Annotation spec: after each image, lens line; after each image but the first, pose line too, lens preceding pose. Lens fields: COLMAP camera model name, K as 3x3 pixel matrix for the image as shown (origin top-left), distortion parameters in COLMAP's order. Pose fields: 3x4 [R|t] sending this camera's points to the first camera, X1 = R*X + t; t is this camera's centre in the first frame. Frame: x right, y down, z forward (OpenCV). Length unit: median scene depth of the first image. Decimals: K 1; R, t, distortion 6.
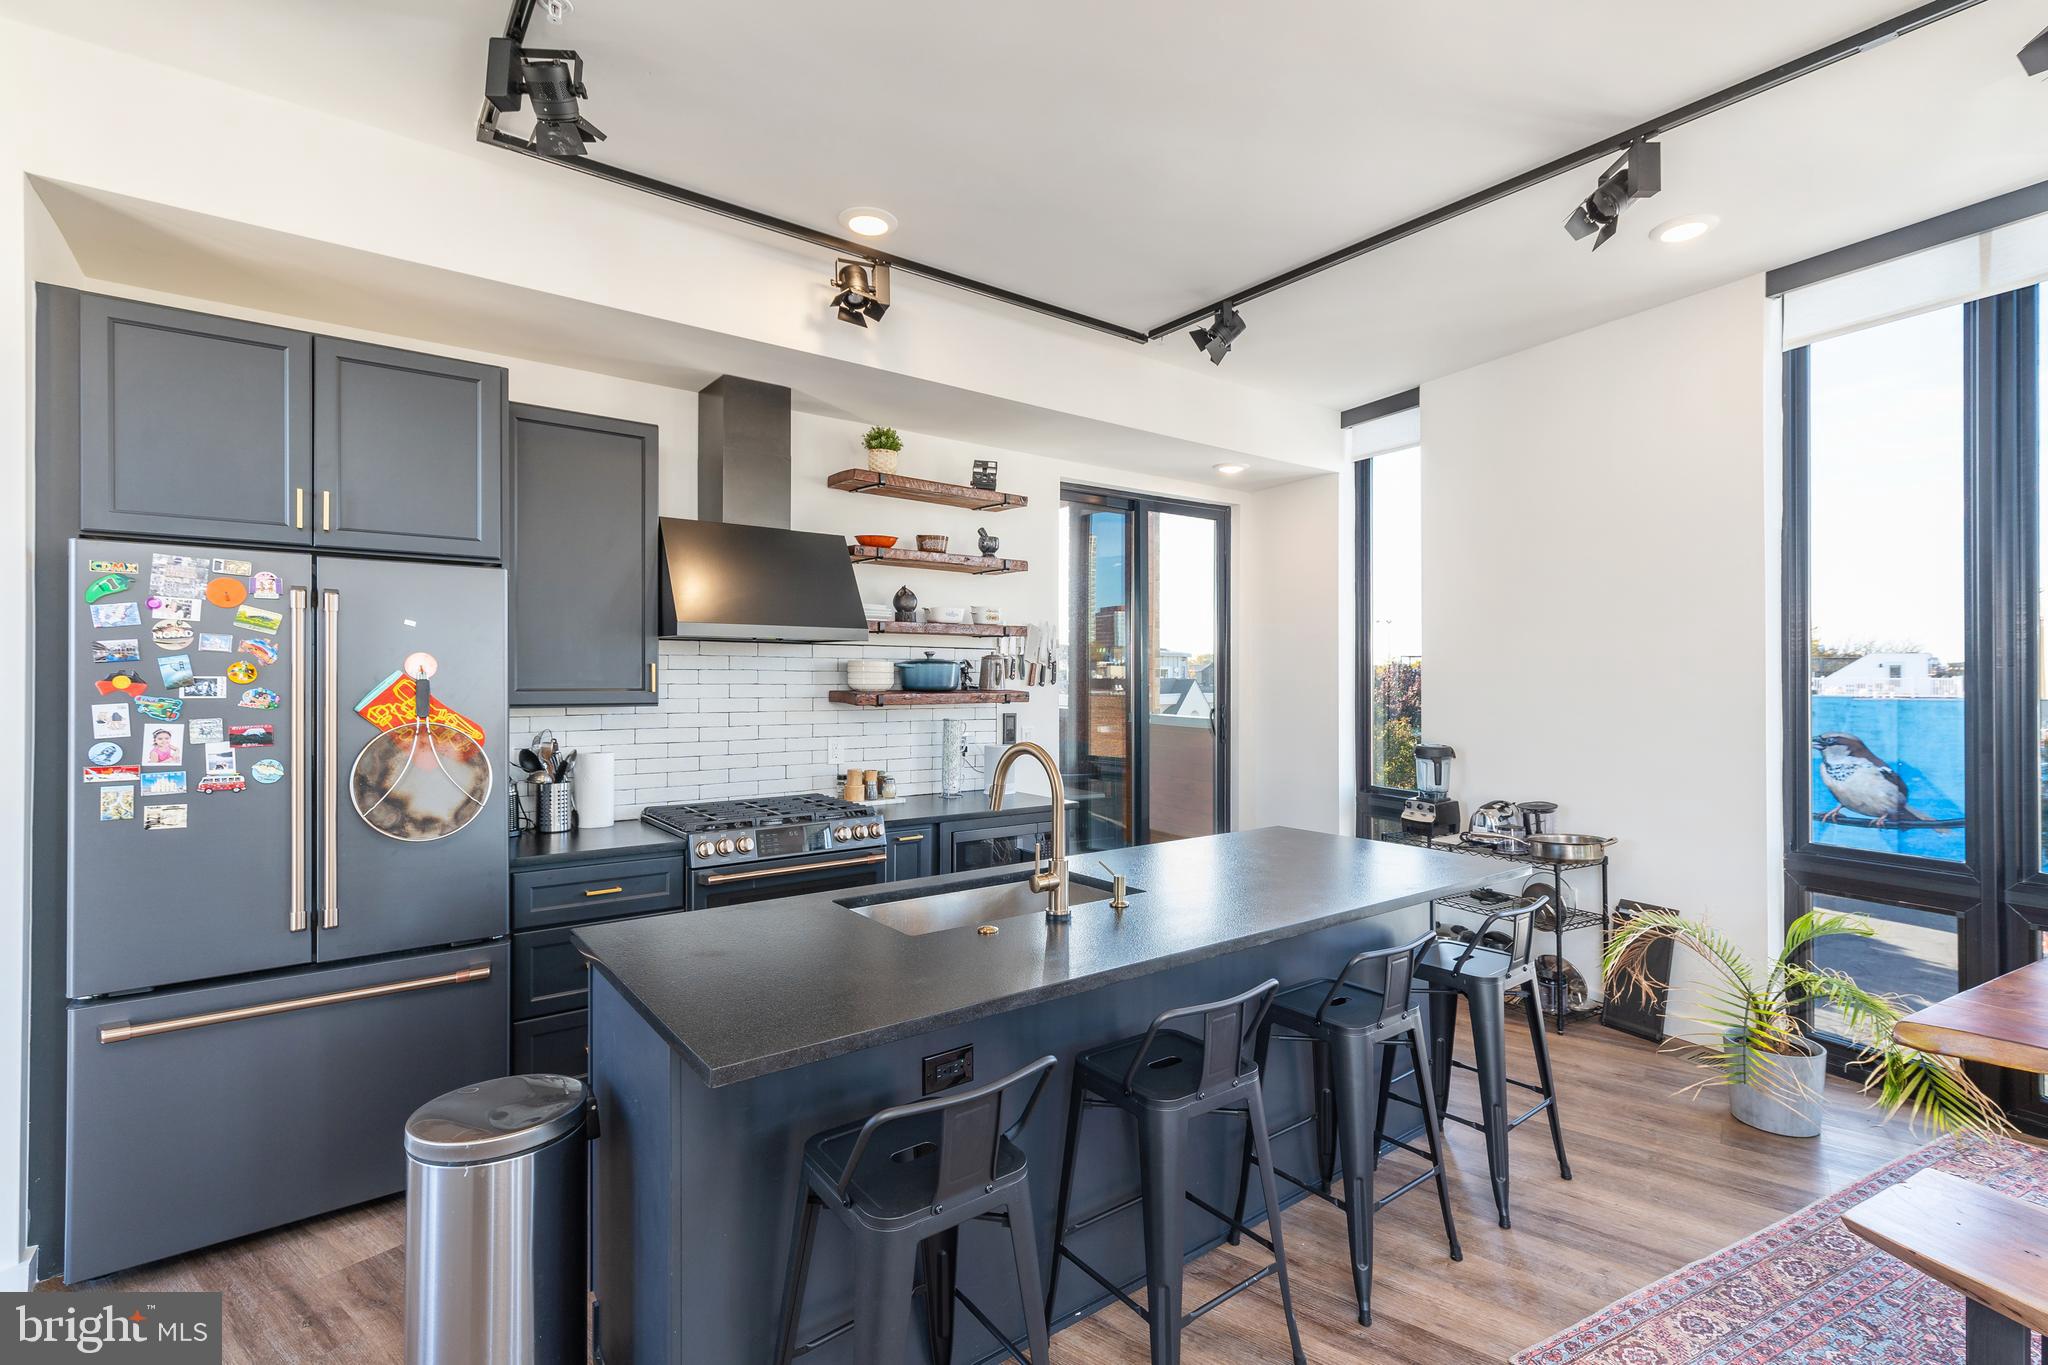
lens RADIAL K [[925.9, 0, 1037.0], [0, 925.9, 665.7], [0, 0, 1]] dist [0.000777, 0.000384]
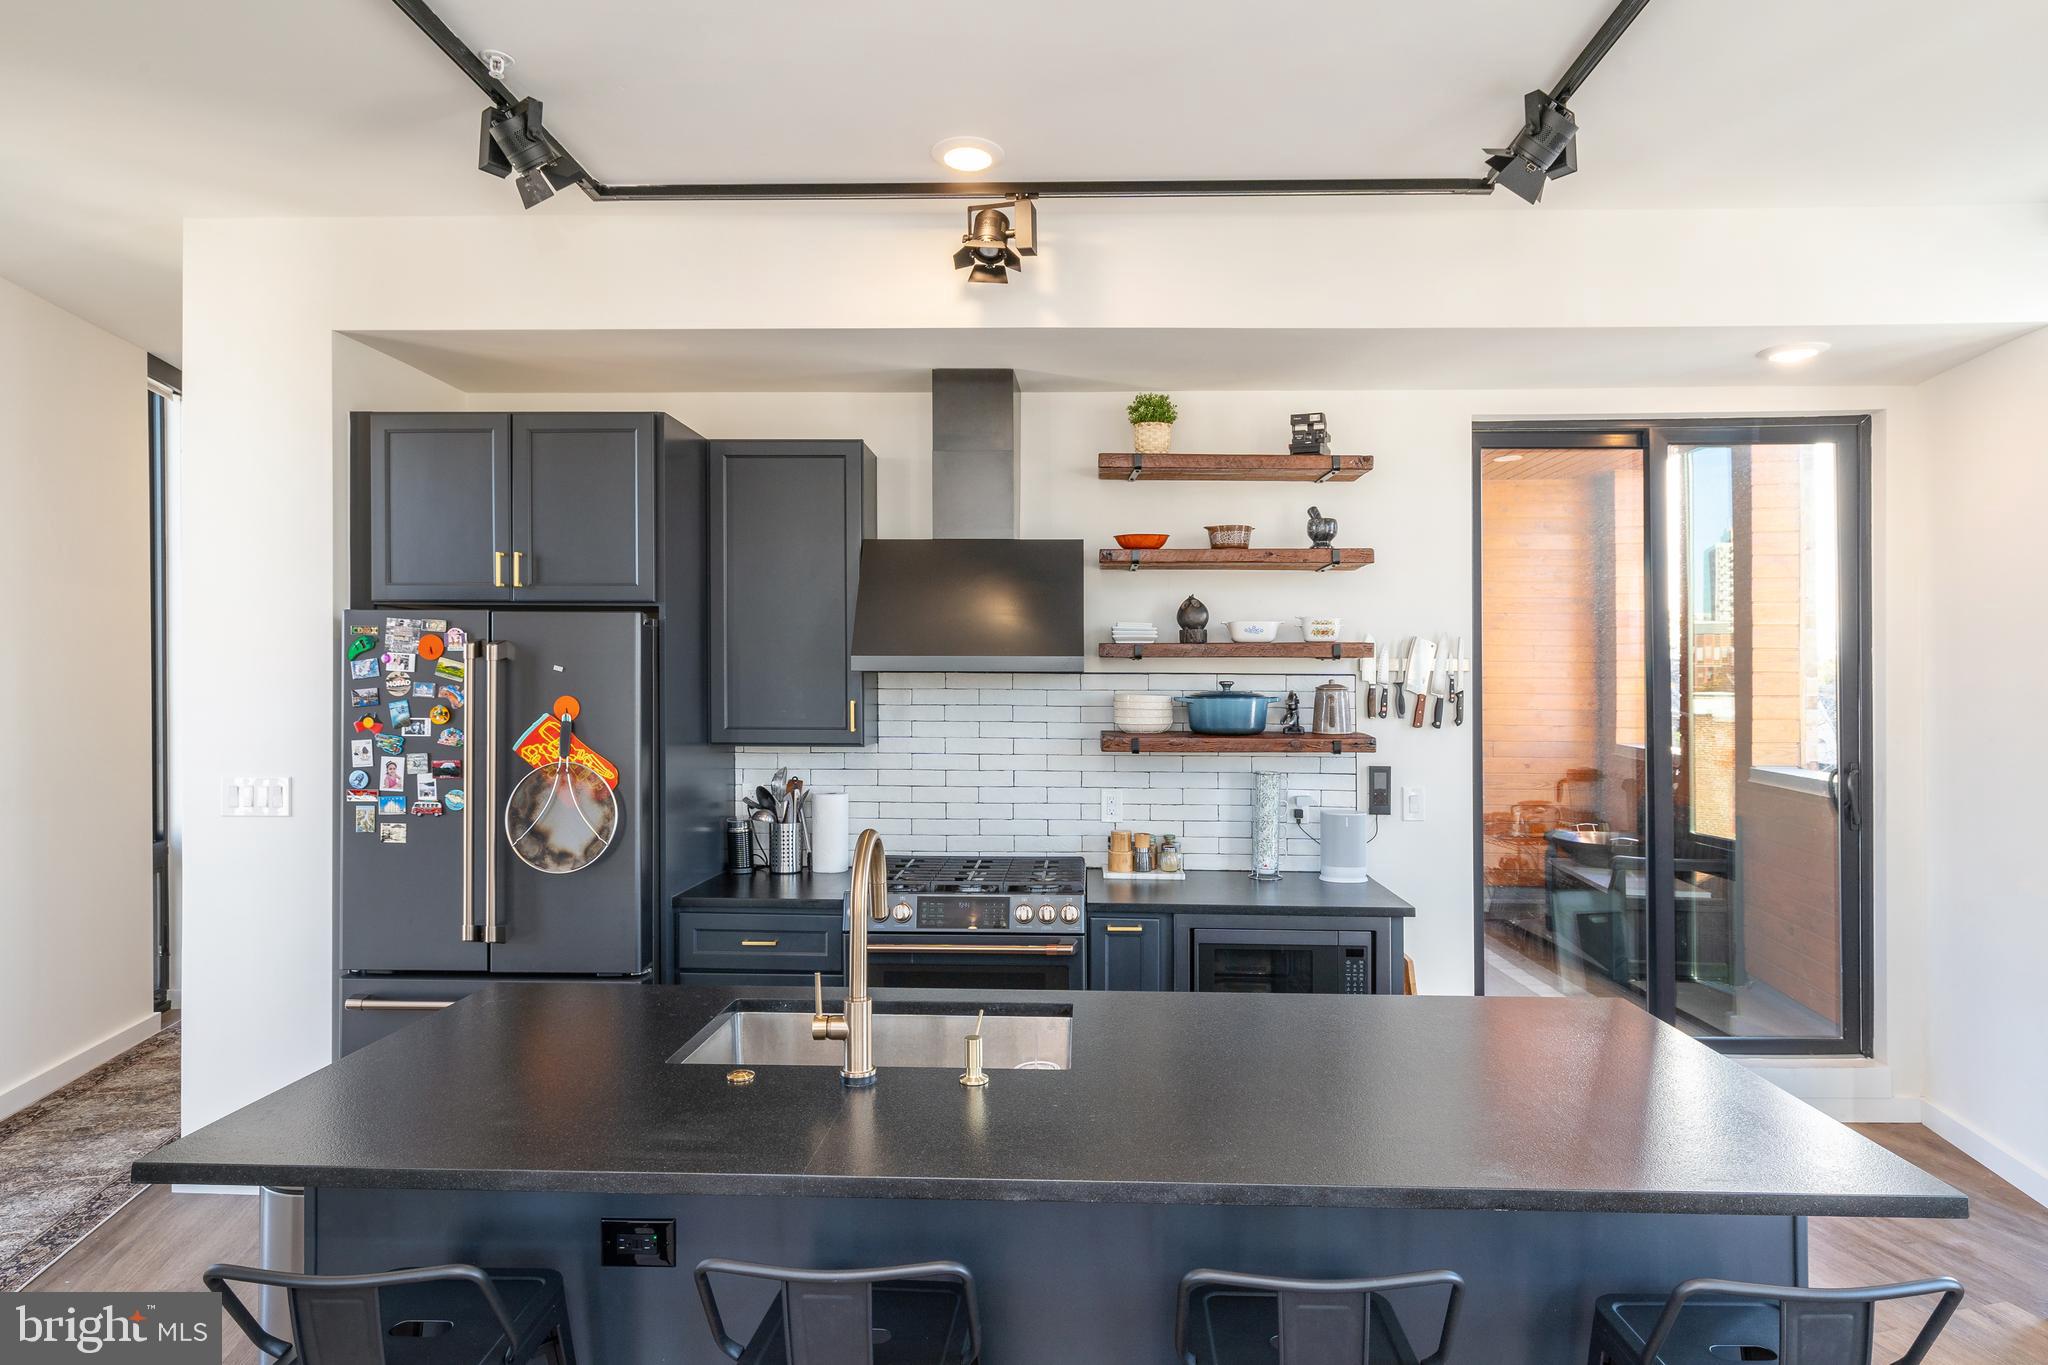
lens RADIAL K [[1119.9, 0, 1048.0], [0, 1119.9, 682.3], [0, 0, 1]] dist [0.002655, 0.000071]
pose [[0.776125, -0.003497, -0.630570, 0.434939], [0.006342, 0.999977, 0.002261, -0.022130], [0.630547, -0.005753, 0.776129, 0.261945]]
